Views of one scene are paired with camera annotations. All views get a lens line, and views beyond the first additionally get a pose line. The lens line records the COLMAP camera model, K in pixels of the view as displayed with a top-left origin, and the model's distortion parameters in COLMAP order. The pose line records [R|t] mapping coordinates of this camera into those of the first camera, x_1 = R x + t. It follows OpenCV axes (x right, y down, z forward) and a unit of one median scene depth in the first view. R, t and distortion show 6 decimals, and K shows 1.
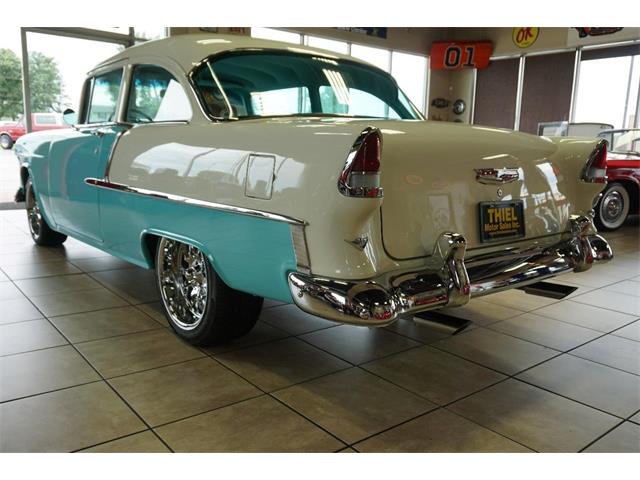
lens RADIAL K [[544.8, 0, 320.0], [0, 544.8, 240.0], [0, 0, 1]] dist [0.000871, -0.005613]
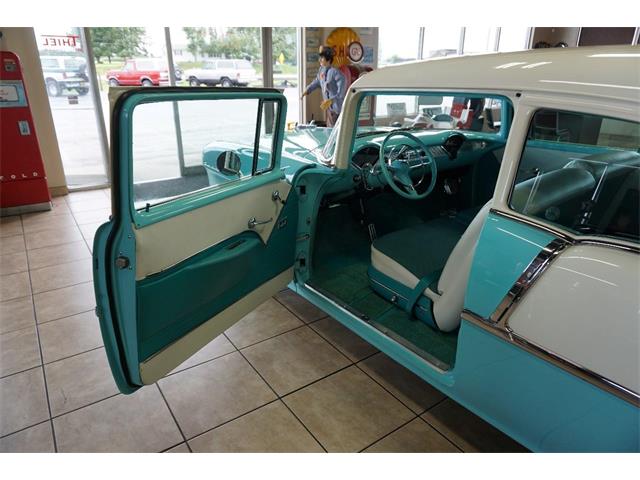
lens RADIAL K [[428.2, 0, 320.0], [0, 428.2, 240.0], [0, 0, 1]] dist [-0.029780, 0.002962]
pose [[0.998344, 0.013683, -0.055883, -0.864698], [-0.002022, 0.979052, 0.203601, -0.443524], [0.057498, -0.203151, 0.977458, 0.927034]]
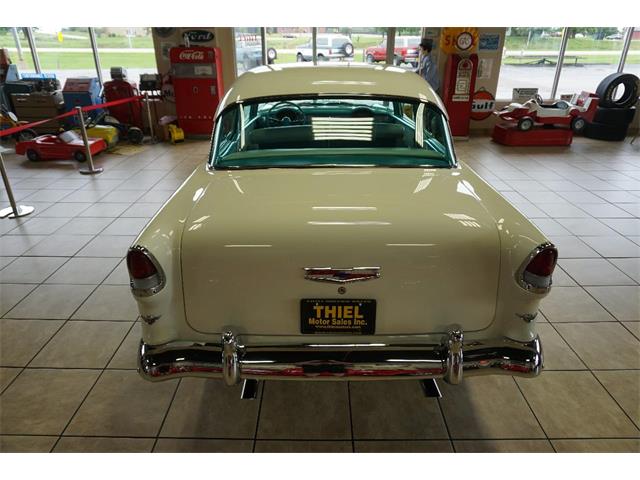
lens RADIAL K [[428.2, 0, 320.0], [0, 428.2, 240.0], [0, 0, 1]] dist [-0.029780, 0.002962]
pose [[0.780236, 0.245485, -0.575300, 0.840329], [-0.091024, 0.954536, 0.283859, -0.457555], [0.618827, -0.169111, 0.767108, 0.429622]]
